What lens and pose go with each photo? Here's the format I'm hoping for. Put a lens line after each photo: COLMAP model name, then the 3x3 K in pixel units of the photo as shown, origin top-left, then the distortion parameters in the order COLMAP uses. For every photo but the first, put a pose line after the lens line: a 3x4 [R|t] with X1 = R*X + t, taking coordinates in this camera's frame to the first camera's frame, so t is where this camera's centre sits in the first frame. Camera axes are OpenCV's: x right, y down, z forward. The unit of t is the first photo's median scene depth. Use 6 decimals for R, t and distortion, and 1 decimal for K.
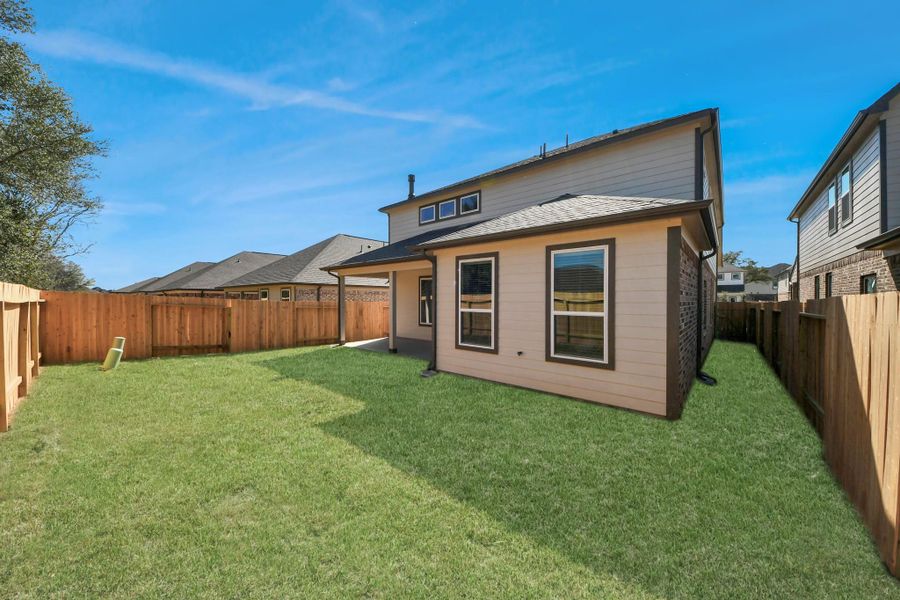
lens RADIAL K [[320.2, 0, 449.7], [0, 320.2, 285.5], [0, 0, 1]] dist [-0.030685, -0.000150]
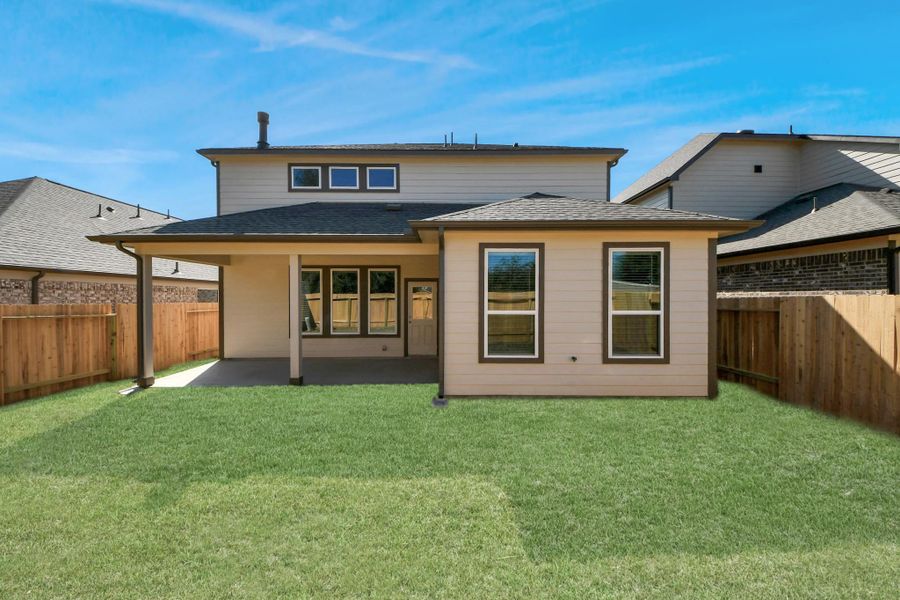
lens RADIAL K [[314.1, 0, 450.0], [0, 314.1, 300.0], [0, 0, 1]] dist [-0.001662, -0.000265]
pose [[0.752739, -0.004623, 0.658303, -0.453455], [-0.025967, 0.998989, 0.036707, 0.017028], [-0.657807, -0.044724, 0.751857, 0.413473]]
